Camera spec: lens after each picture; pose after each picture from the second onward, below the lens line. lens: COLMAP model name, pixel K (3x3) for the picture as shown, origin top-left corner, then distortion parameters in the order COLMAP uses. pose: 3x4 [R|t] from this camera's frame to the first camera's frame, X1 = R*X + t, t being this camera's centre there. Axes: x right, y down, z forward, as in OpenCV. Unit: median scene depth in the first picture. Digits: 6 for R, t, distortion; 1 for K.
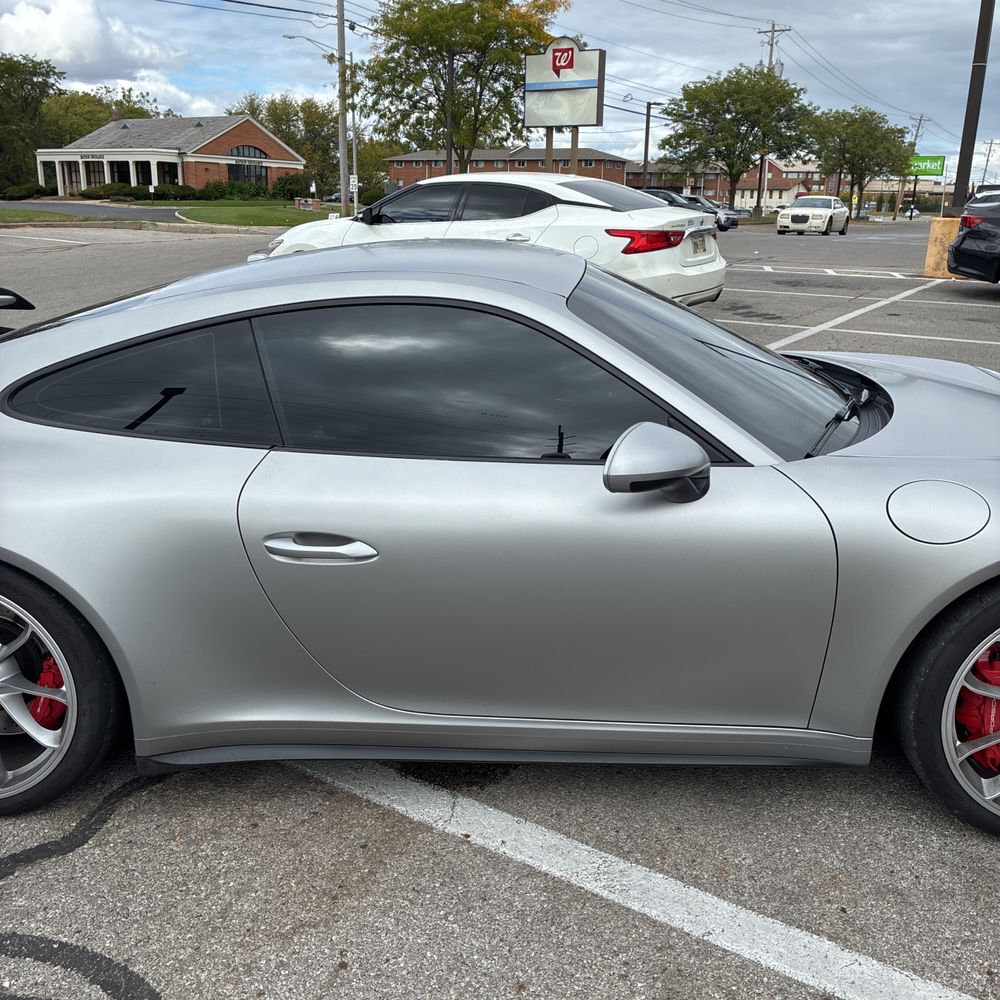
lens RADIAL K [[1018.3, 0, 506.3], [0, 1018.3, 499.9], [0, 0, 1]] dist [0.019954, 0.000000]
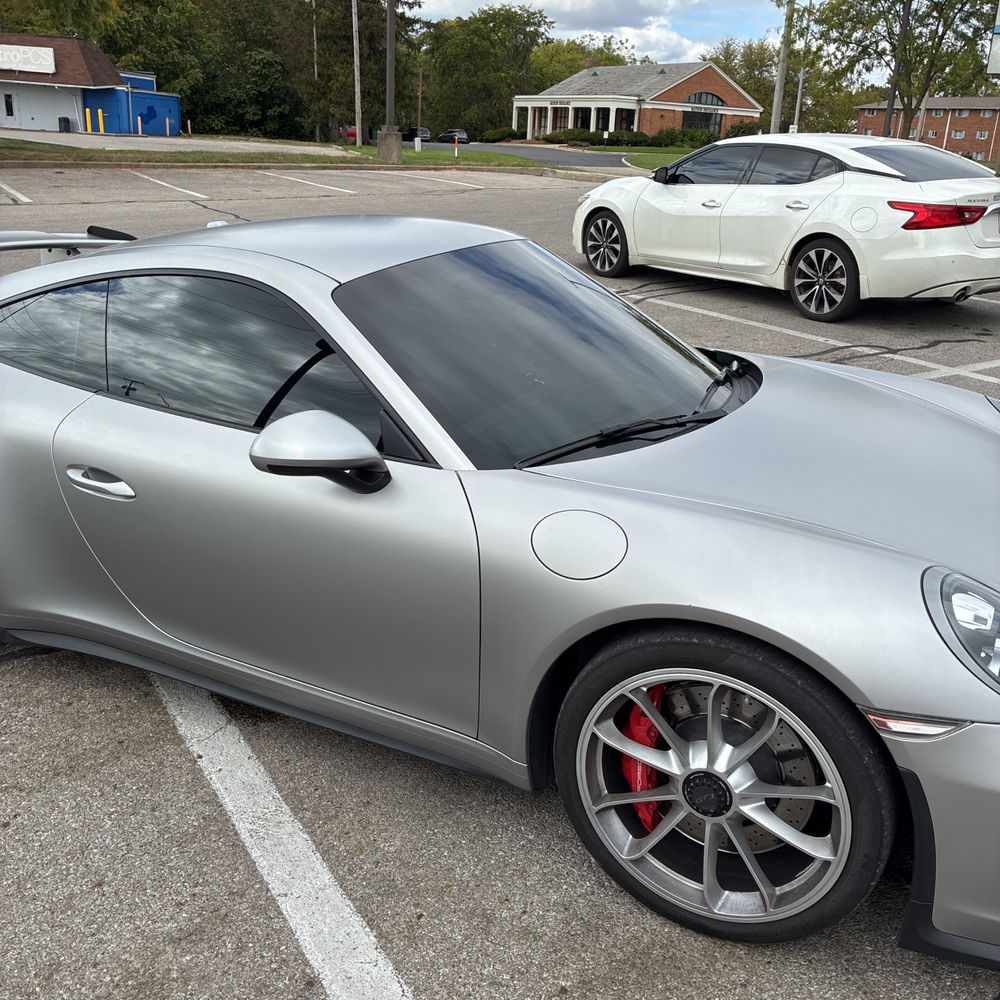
lens RADIAL K [[1018.3, 0, 512.3], [0, 1018.3, 490.5], [0, 0, 1]] dist [0.019954, 0.000000]
pose [[0.909570, 0.158054, -0.384319, 0.042977], [-0.143090, 0.987410, 0.067427, -0.005560], [0.390138, -0.006337, 0.920735, 0.006540]]
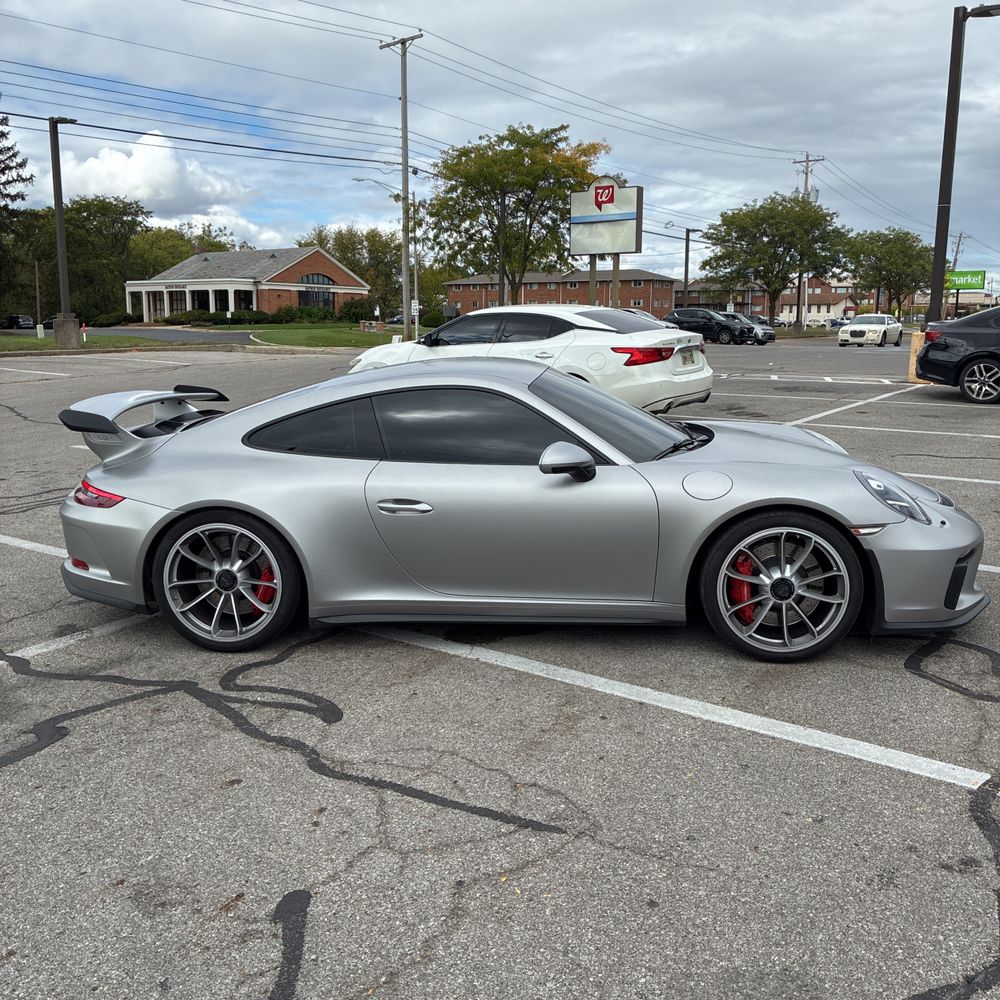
lens RADIAL K [[1018.3, 0, 502.9], [0, 1018.3, 498.7], [0, 0, 1]] dist [0.019954, 0.000000]
pose [[0.998288, -0.005654, -0.058217, 0.007993], [-0.000810, 0.993885, -0.110416, 0.015638], [0.058485, 0.110274, 0.992179, -0.061257]]
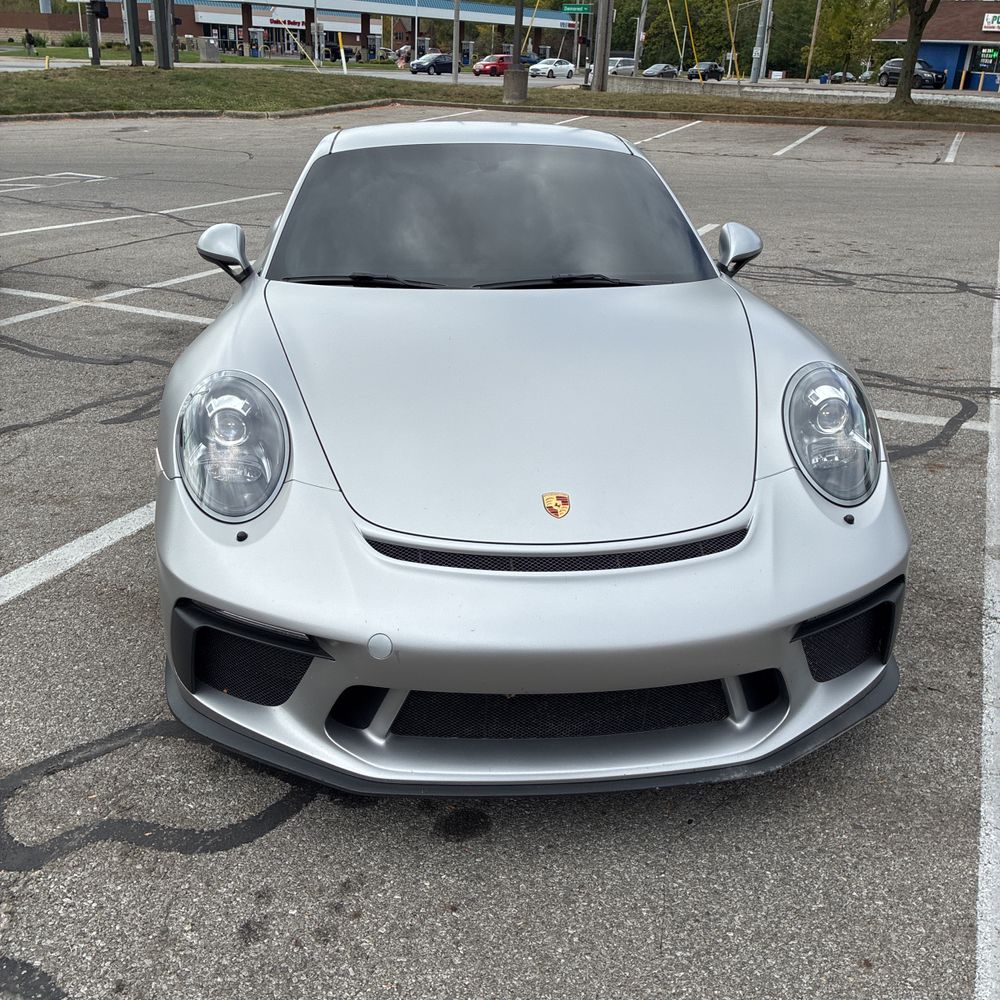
lens RADIAL K [[1018.3, 0, 493.1], [0, 1018.3, 491.3], [0, 0, 1]] dist [0.019954, 0.000000]
pose [[0.142777, 0.379510, -0.914104, 0.108254], [-0.313719, 0.893297, 0.321871, -0.020632], [0.938720, 0.240816, 0.246602, 0.063528]]
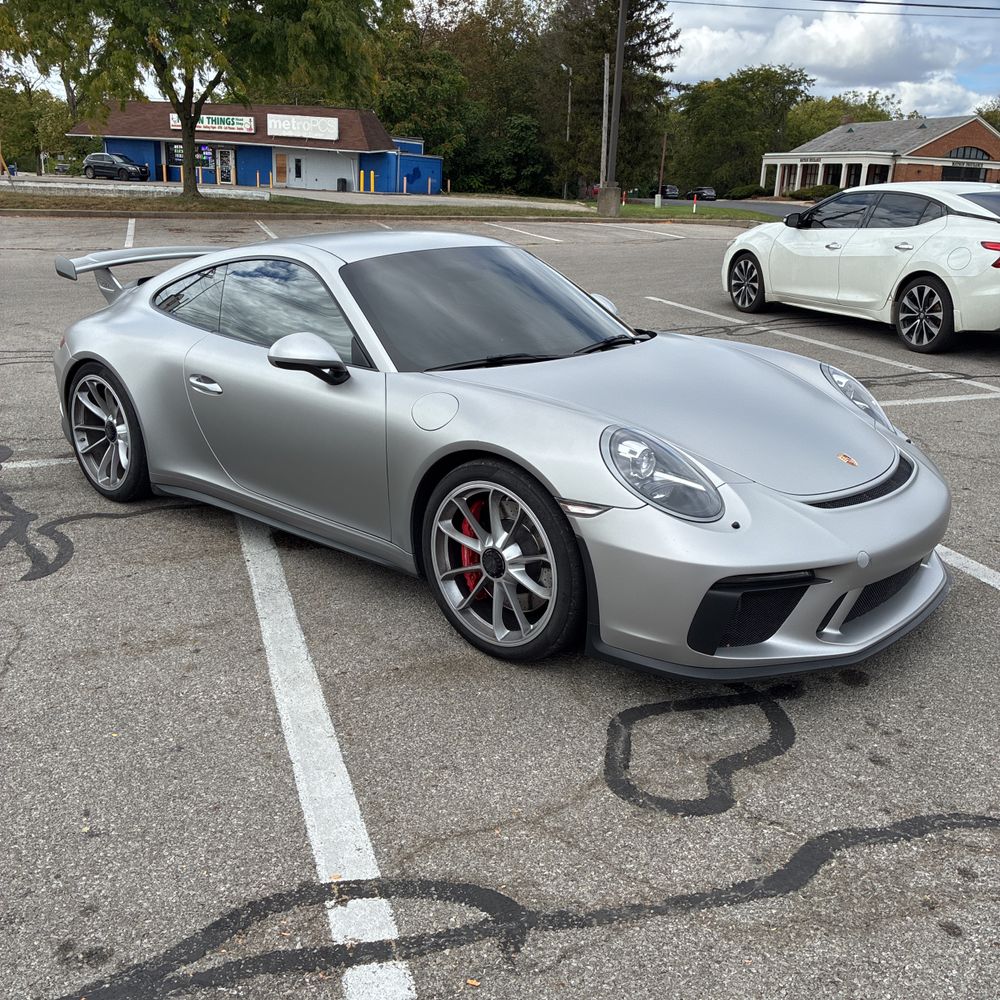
lens RADIAL K [[1018.3, 0, 505.2], [0, 1018.3, 491.9], [0, 0, 1]] dist [0.019954, 0.000000]
pose [[0.780143, 0.195558, -0.594251, 0.087366], [-0.200464, 0.977944, 0.058653, 0.001192], [0.592614, 0.073368, 0.802138, -0.010971]]
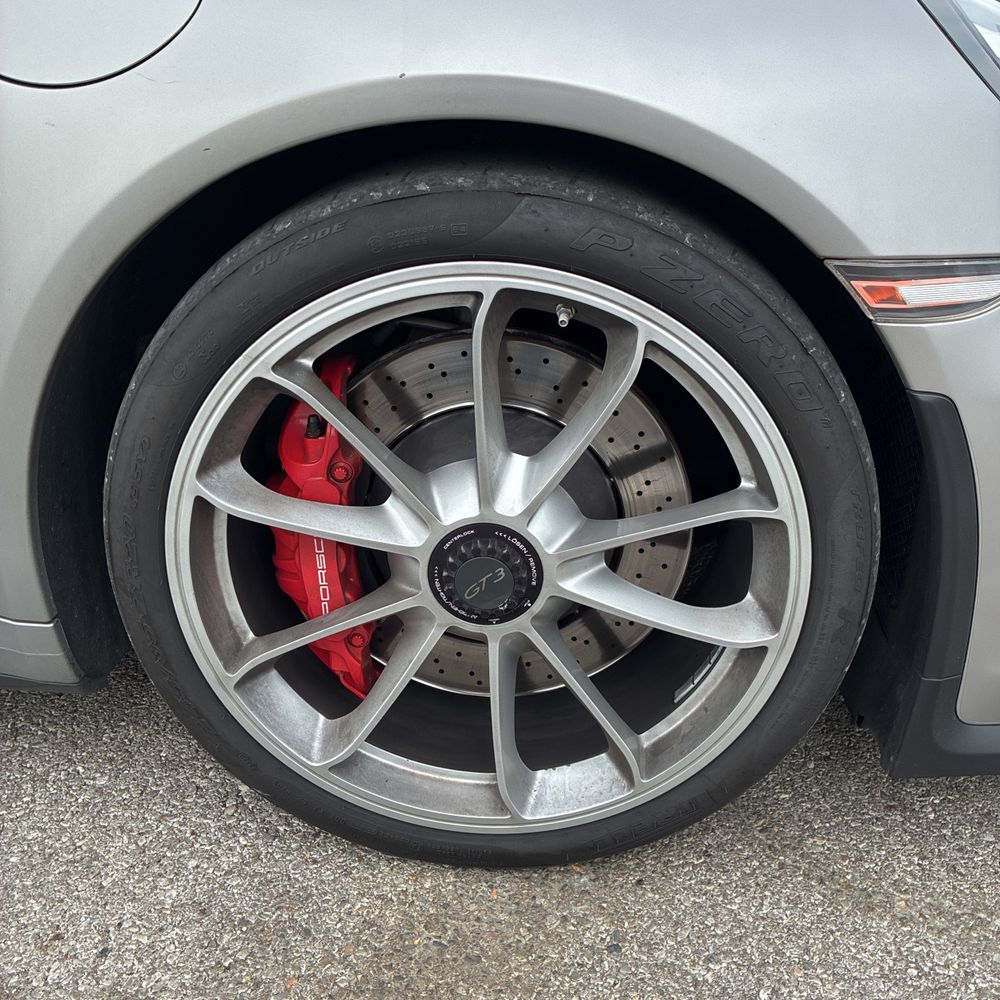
lens RADIAL K [[1018.3, 0, 510.9], [0, 1018.3, 494.6], [0, 0, 1]] dist [0.019954, 0.000000]
pose [[0.999637, 0.019714, 0.018372, 0.034026], [-0.021918, 0.991441, 0.128704, 0.007856], [-0.015677, -0.129060, 0.991513, 0.037552]]
